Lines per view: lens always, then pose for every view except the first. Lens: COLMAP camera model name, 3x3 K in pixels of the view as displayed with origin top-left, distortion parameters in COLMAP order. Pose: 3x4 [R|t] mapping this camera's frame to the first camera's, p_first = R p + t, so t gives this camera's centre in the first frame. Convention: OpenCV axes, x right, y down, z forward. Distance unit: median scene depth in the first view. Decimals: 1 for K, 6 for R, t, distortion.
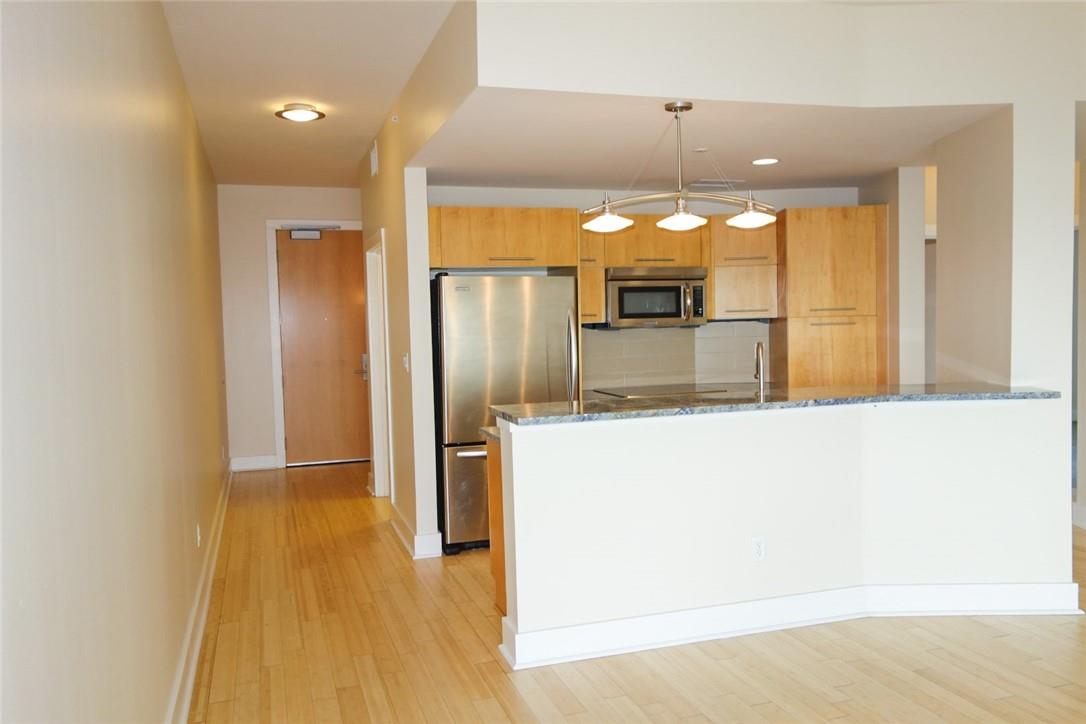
lens RADIAL K [[866.4, 0, 545.7], [0, 866.4, 362.4], [0, 0, 1]] dist [0.008935, 0.003819]
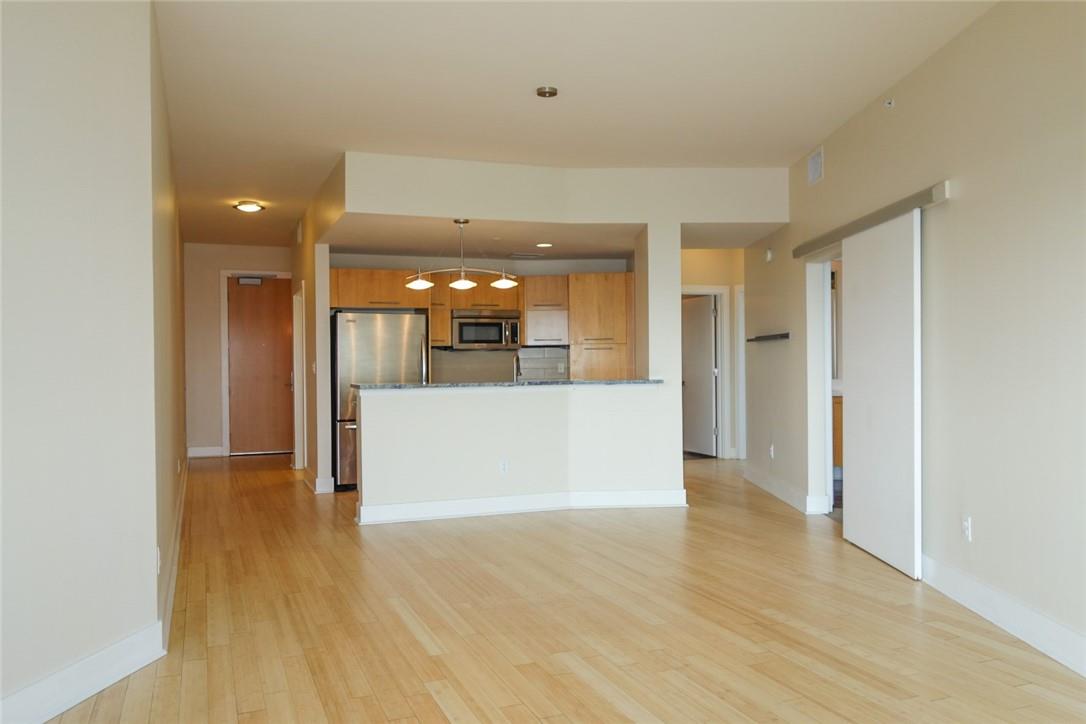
lens RADIAL K [[880.3, 0, 544.8], [0, 880.3, 363.6], [0, 0, 1]] dist [0.007777, -0.006158]
pose [[0.998267, 0.014852, 0.056940, 0.146834], [-0.012035, 0.998702, -0.049493, 0.059546], [-0.057601, 0.048722, 0.997150, -0.541302]]
